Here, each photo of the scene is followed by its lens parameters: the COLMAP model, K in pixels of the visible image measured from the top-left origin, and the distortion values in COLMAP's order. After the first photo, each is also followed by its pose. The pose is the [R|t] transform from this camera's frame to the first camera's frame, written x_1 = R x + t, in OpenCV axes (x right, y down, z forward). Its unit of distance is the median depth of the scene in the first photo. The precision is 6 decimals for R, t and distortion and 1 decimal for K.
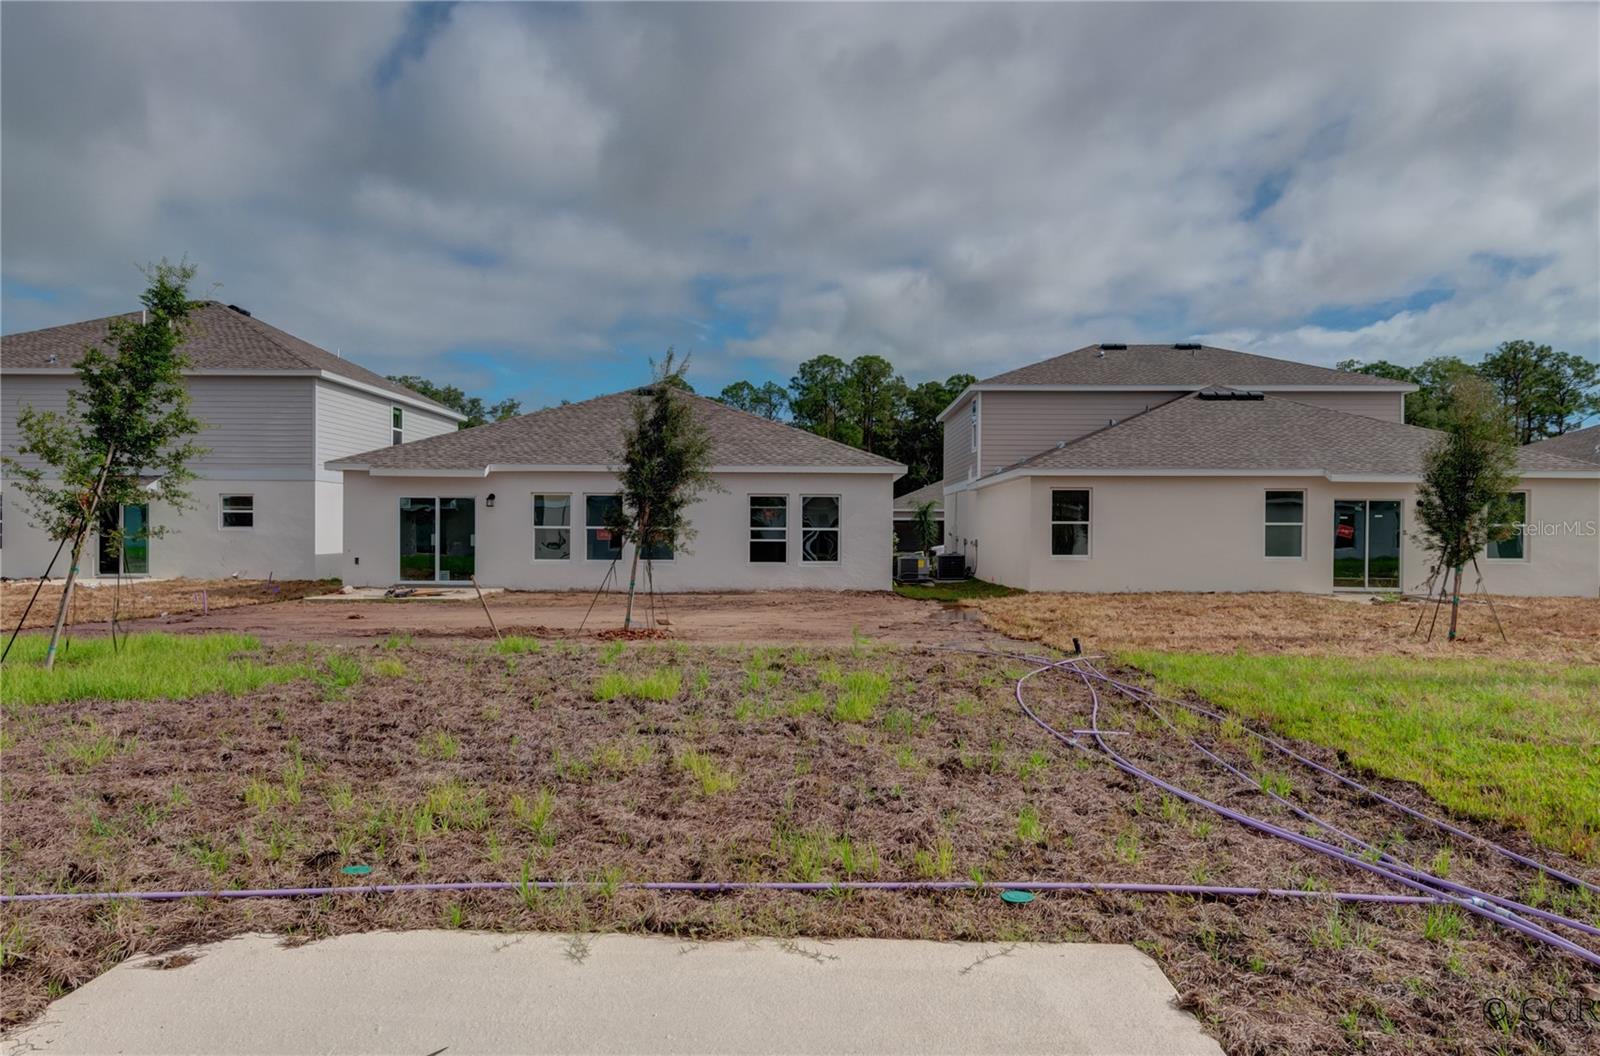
lens RADIAL K [[1112.7, 0, 806.4], [0, 1112.7, 534.7], [0, 0, 1]] dist [0.052850, -0.044913]
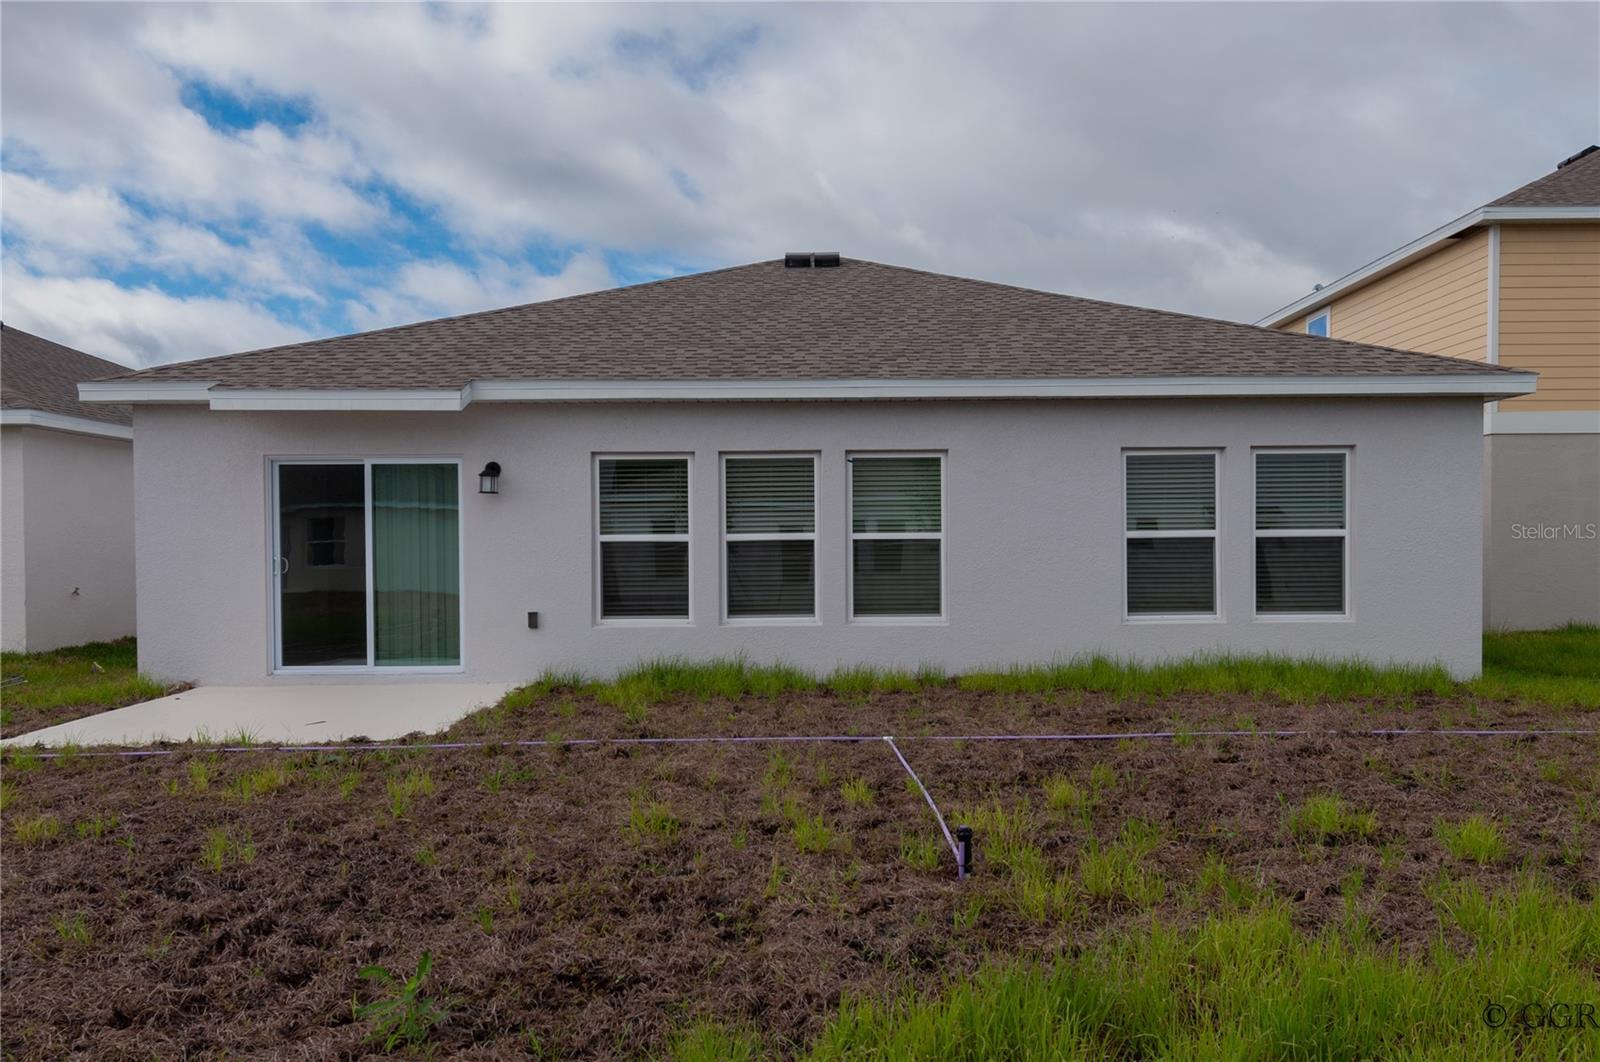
lens RADIAL K [[1188.2, 0, 805.2], [0, 1188.2, 541.6], [0, 0, 1]] dist [0.043769, -0.046807]
pose [[0.999898, -0.012787, 0.006377, -0.607775], [0.012814, 0.999909, -0.004227, -0.002974], [-0.006323, 0.004308, 0.999971, 1.941313]]
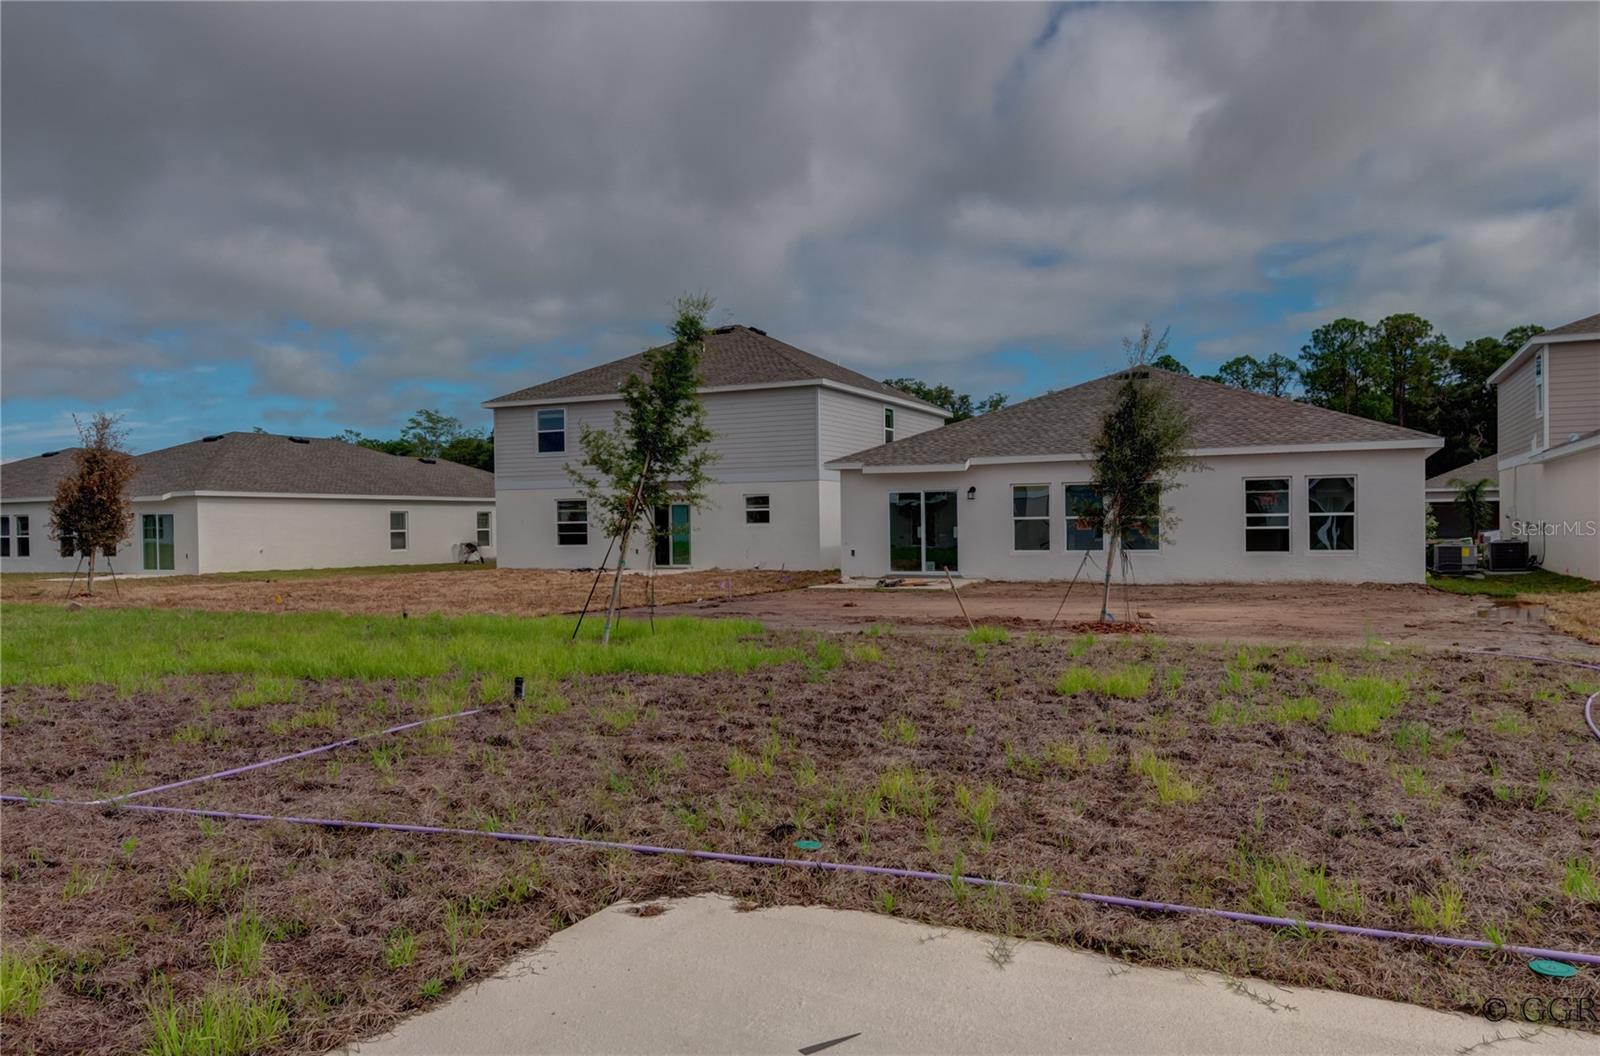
lens RADIAL K [[1112.7, 0, 806.4], [0, 1112.7, 534.7], [0, 0, 1]] dist [0.052850, -0.044913]
pose [[0.908057, -0.013561, -0.418627, 0.024866], [0.017088, 0.999843, 0.004676, 0.000163], [0.418498, -0.011399, 0.908146, 0.024667]]
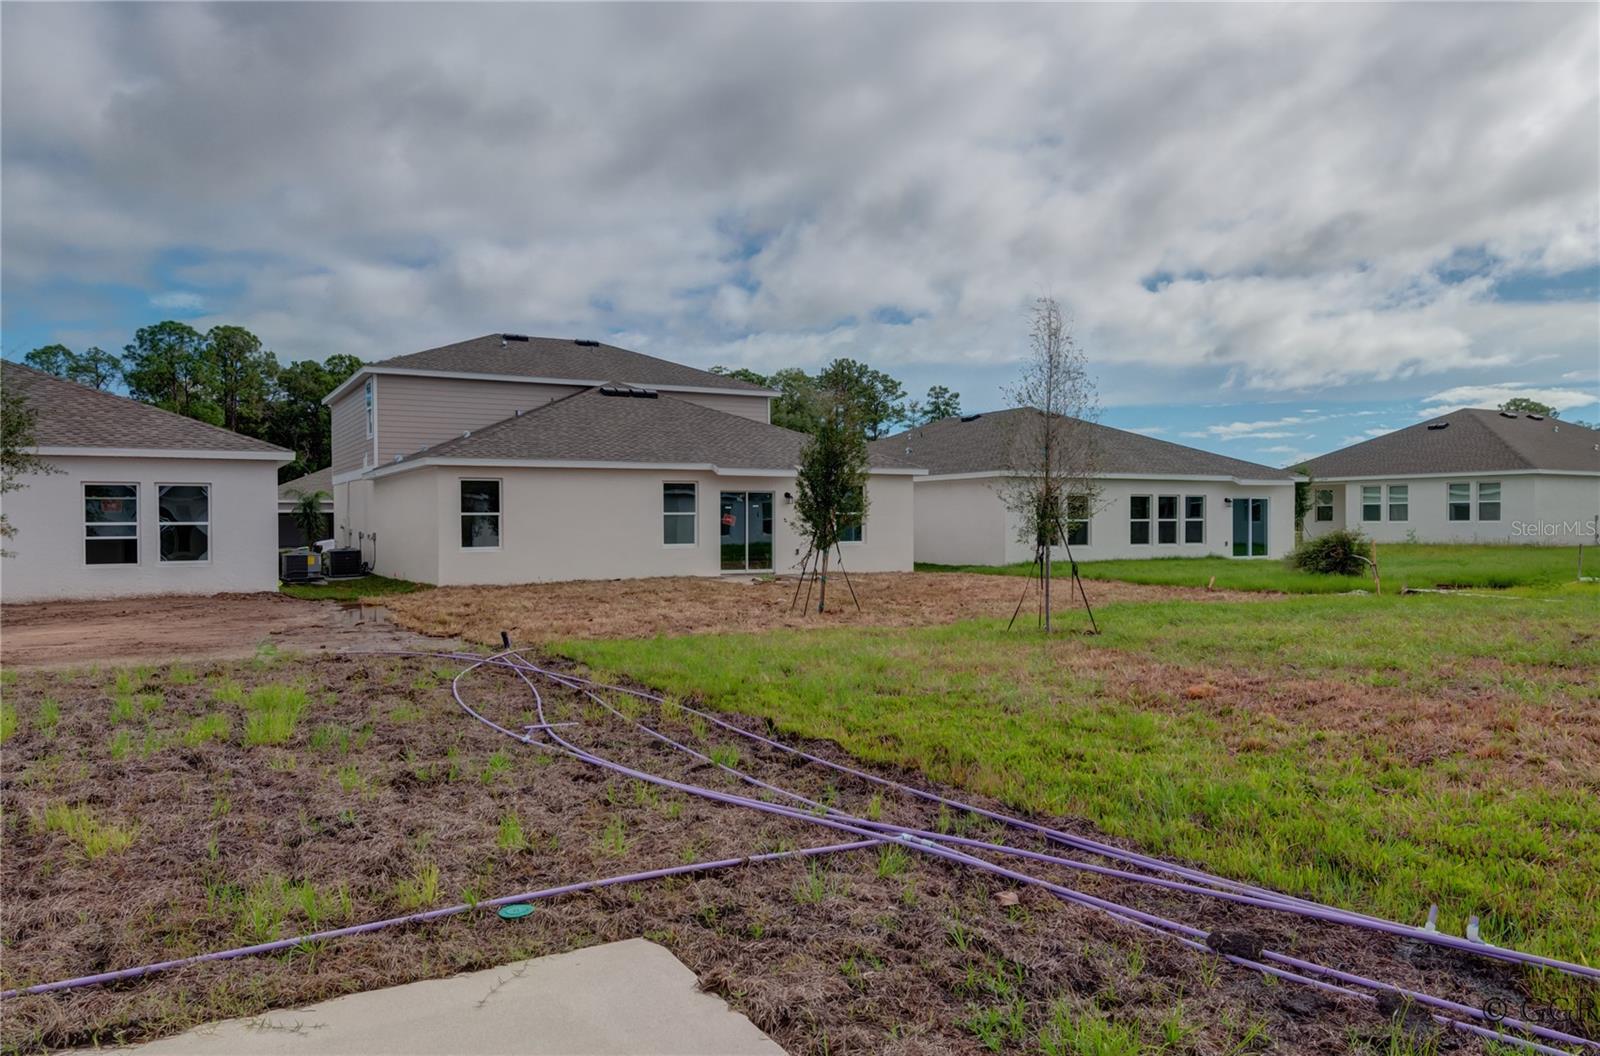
lens RADIAL K [[1112.7, 0, 806.4], [0, 1112.7, 534.7], [0, 0, 1]] dist [0.052850, -0.044913]
pose [[0.863508, -0.017324, 0.504038, -0.037474], [0.013323, 0.999845, 0.011540, -0.000247], [-0.504159, -0.003249, 0.863605, 0.034268]]
